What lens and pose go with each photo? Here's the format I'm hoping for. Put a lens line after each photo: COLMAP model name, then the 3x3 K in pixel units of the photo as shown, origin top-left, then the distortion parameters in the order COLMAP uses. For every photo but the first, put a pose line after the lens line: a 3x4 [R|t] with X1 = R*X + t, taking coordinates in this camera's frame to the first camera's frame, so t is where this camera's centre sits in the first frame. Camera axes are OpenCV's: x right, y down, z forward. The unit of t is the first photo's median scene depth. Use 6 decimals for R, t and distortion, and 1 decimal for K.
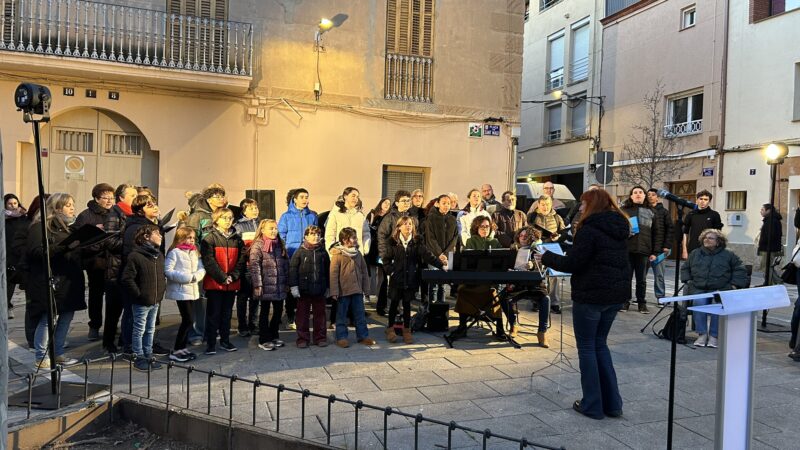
lens RADIAL K [[599.5, 0, 400.0], [0, 599.5, 225.0], [0, 0, 1]] dist [0.085258, -0.133196]
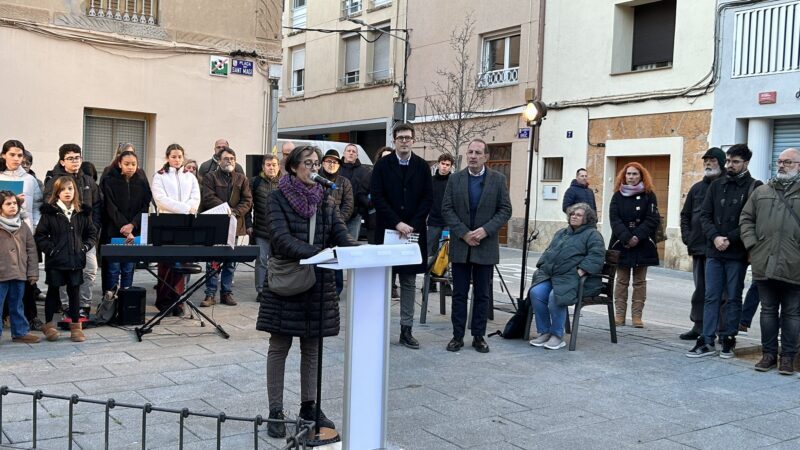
lens RADIAL K [[867.0, 0, 400.0], [0, 867.0, 225.0], [0, 0, 1]] dist [0.121158, -0.325061]
pose [[0.963769, 0.001112, 0.266737, 0.053526], [-0.008616, 0.999599, 0.026963, 0.007196], [-0.266601, -0.028284, 0.963392, -0.104076]]
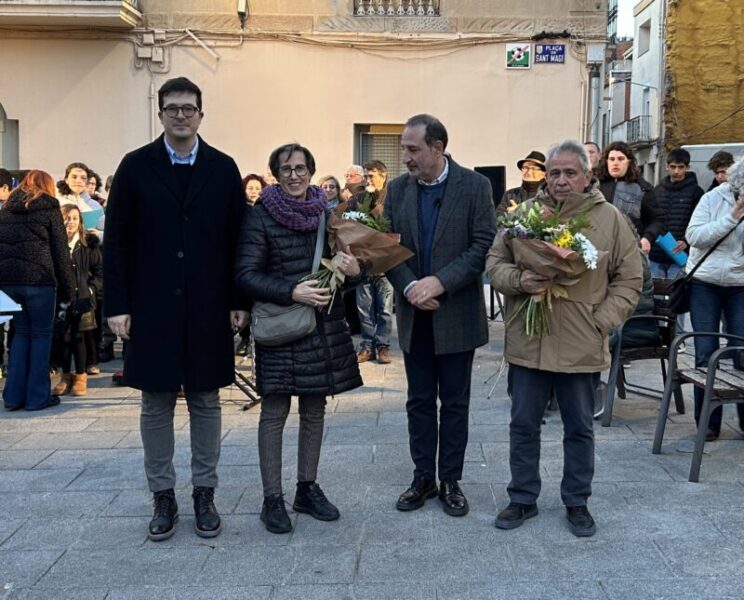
lens RADIAL K [[1003.0, 0, 404.7], [0, 1003.0, 273.0], [0, 0, 1]] dist [0.126040, -0.340219]
pose [[0.943297, -0.001467, -0.331948, 0.348102], [0.015661, 0.999073, 0.040087, 0.010968], [0.331581, -0.043012, 0.942446, 0.035620]]
